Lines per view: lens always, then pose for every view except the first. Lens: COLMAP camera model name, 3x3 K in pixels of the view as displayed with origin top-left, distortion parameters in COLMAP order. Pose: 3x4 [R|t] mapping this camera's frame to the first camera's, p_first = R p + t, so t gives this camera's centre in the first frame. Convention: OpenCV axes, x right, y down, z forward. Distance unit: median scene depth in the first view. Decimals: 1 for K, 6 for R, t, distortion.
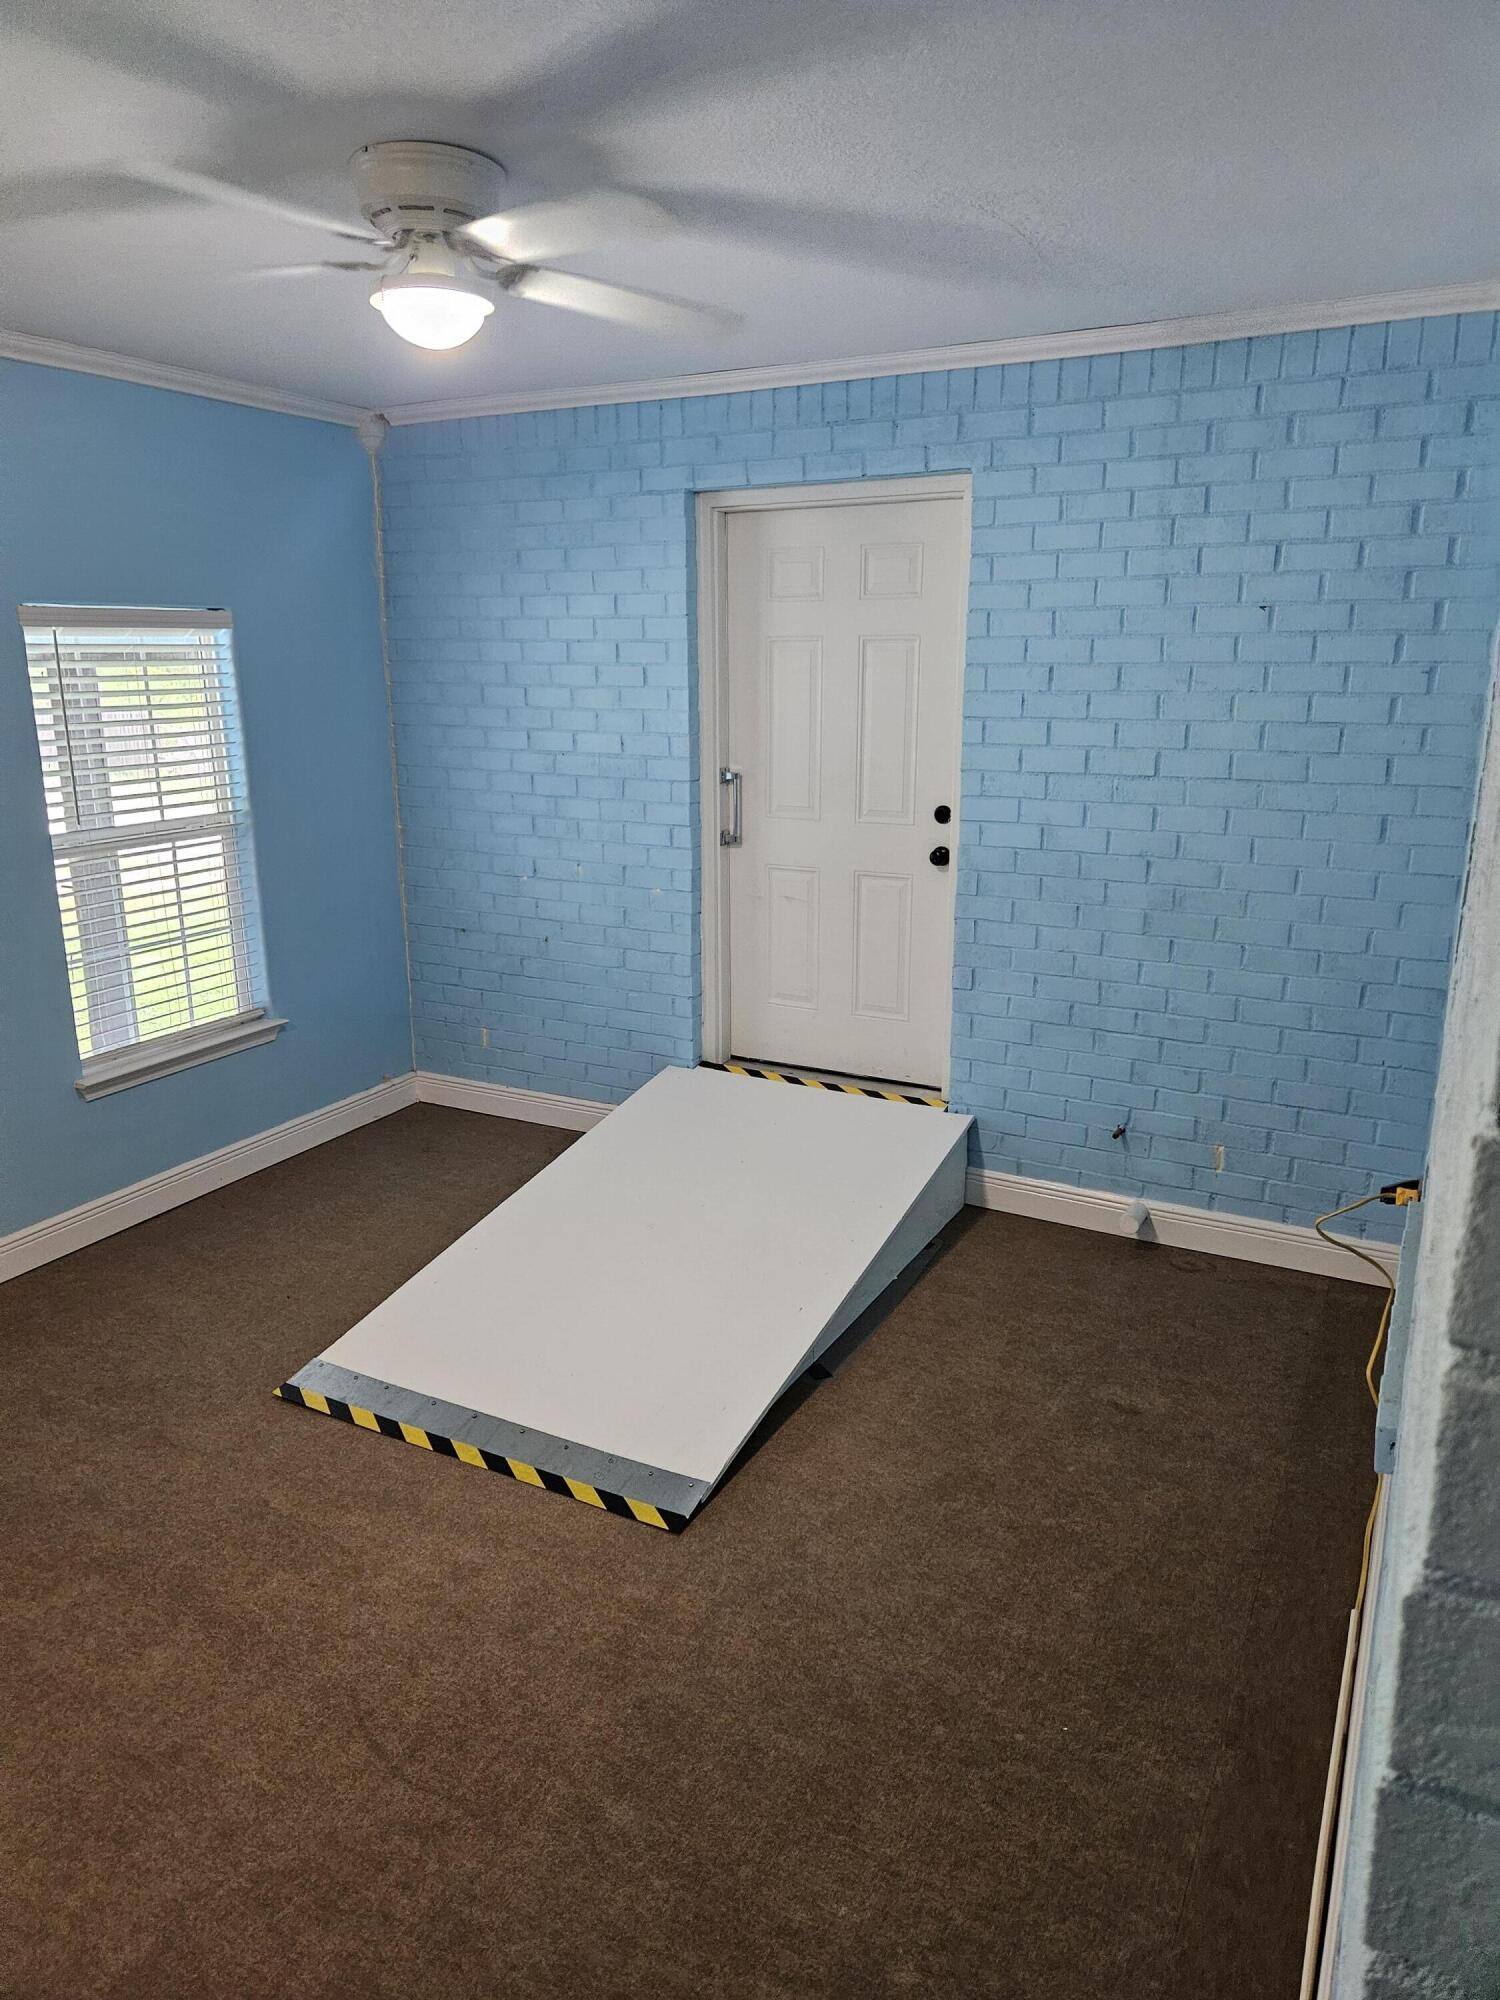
lens RADIAL K [[1343.1, 0, 749.9], [0, 1343.1, 980.3], [0, 0, 1]] dist [0.061778, -0.020901]
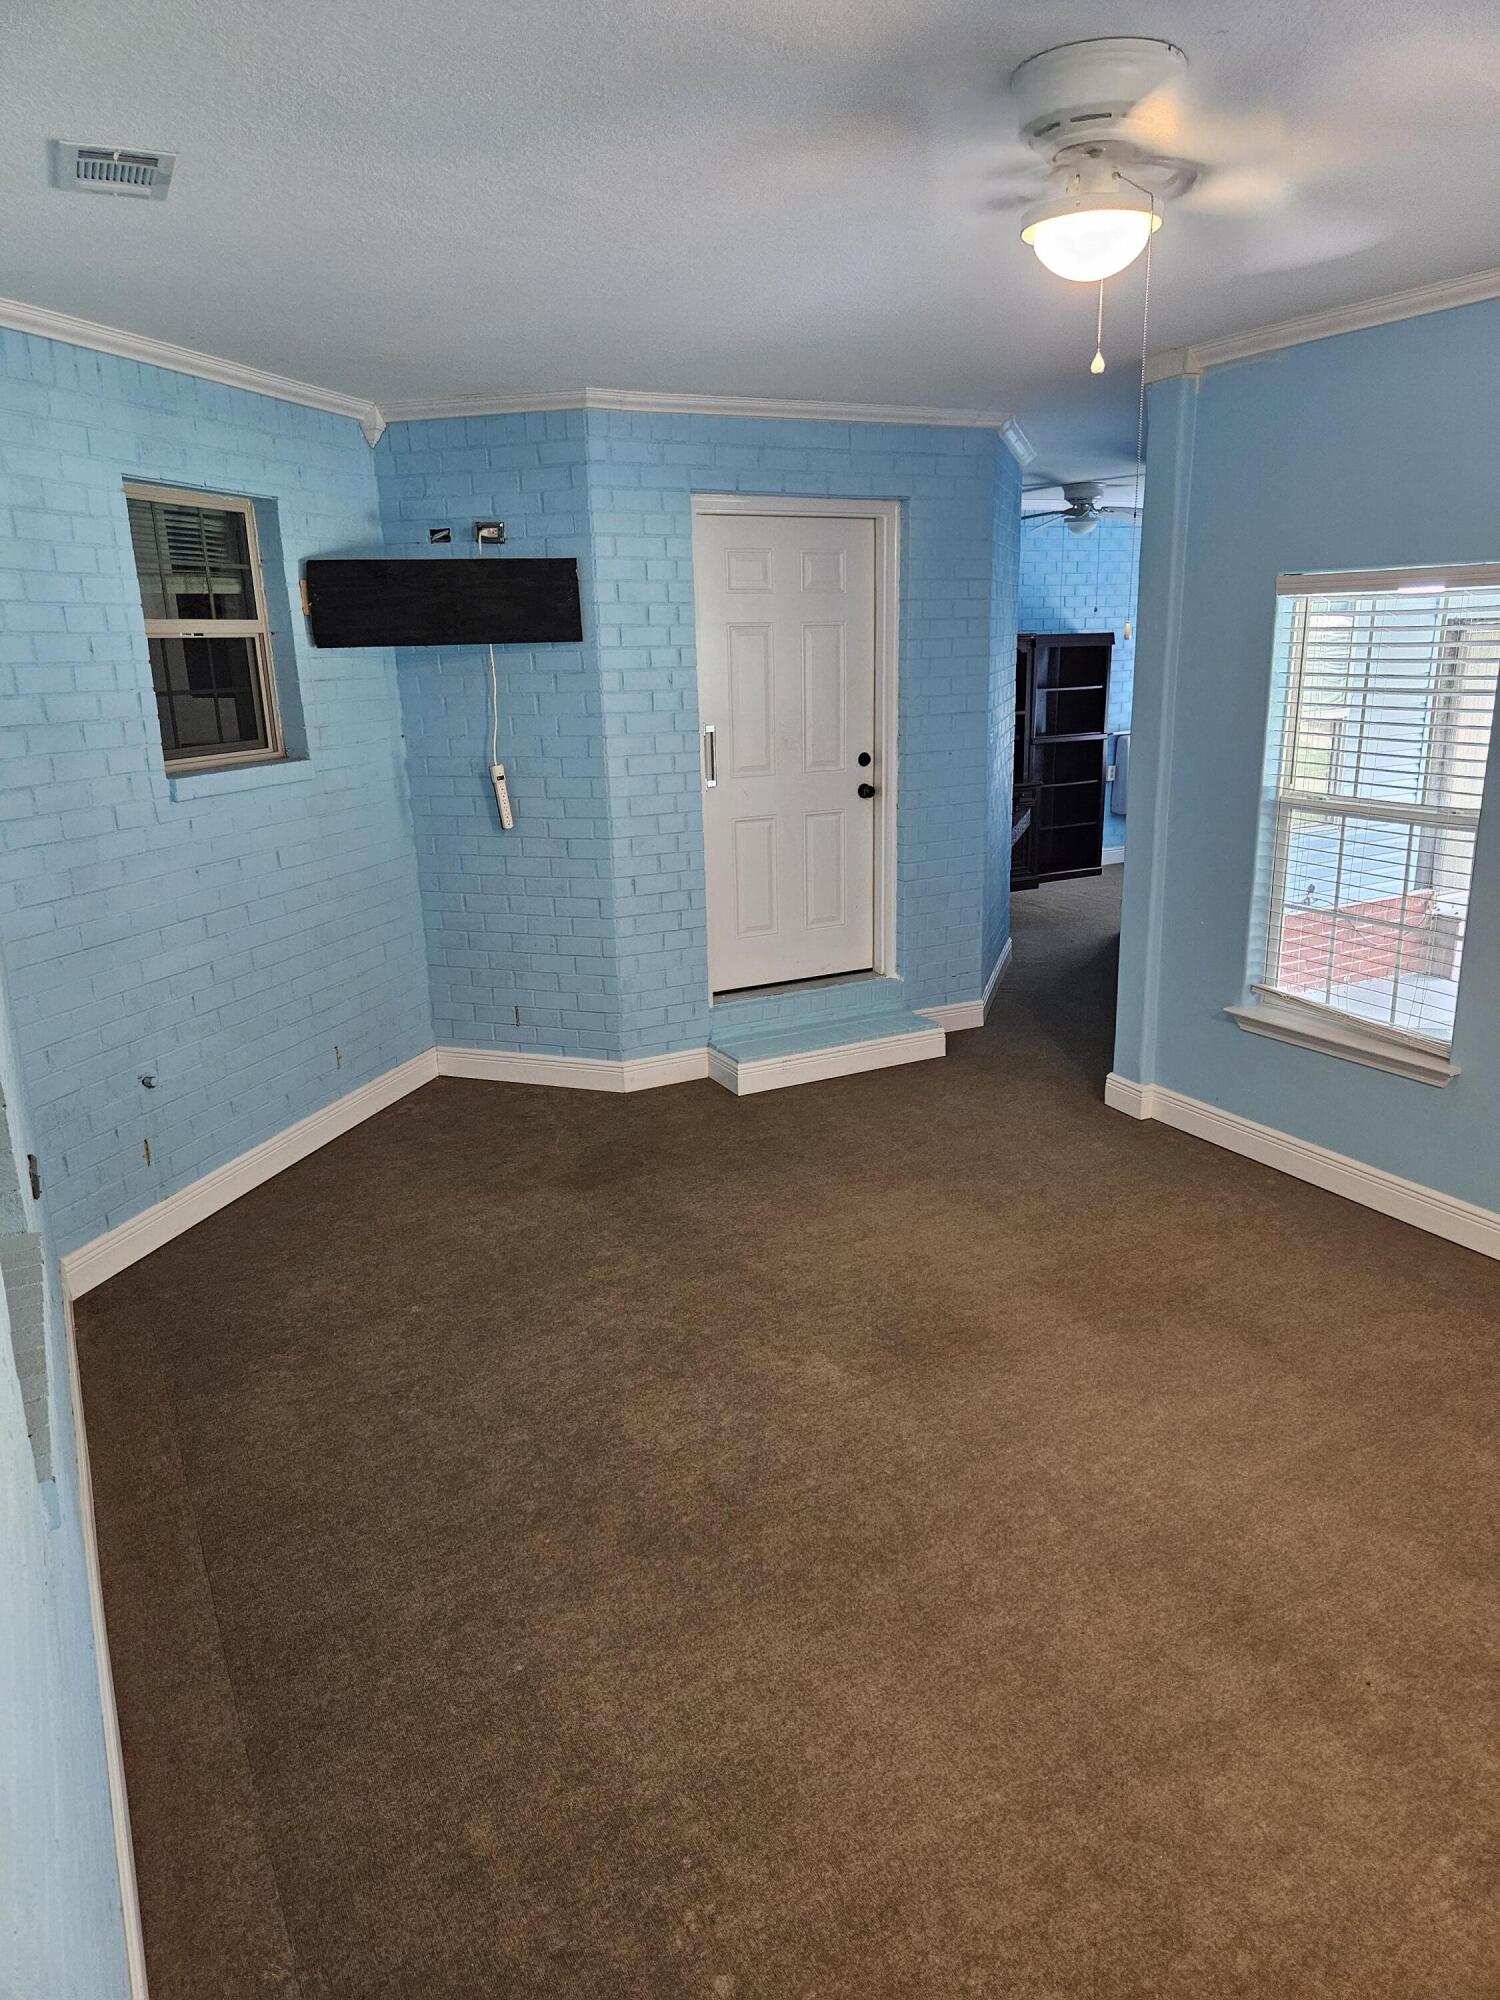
lens RADIAL K [[1343.1, 0, 758.9], [0, 1343.1, 1001.6], [0, 0, 1]] dist [0.061778, -0.020901]
pose [[-0.535249, 0.252578, -0.806048, 0.744961], [-0.178111, 0.899045, 0.399992, -0.370760], [0.825703, 0.357662, -0.436226, 1.412864]]
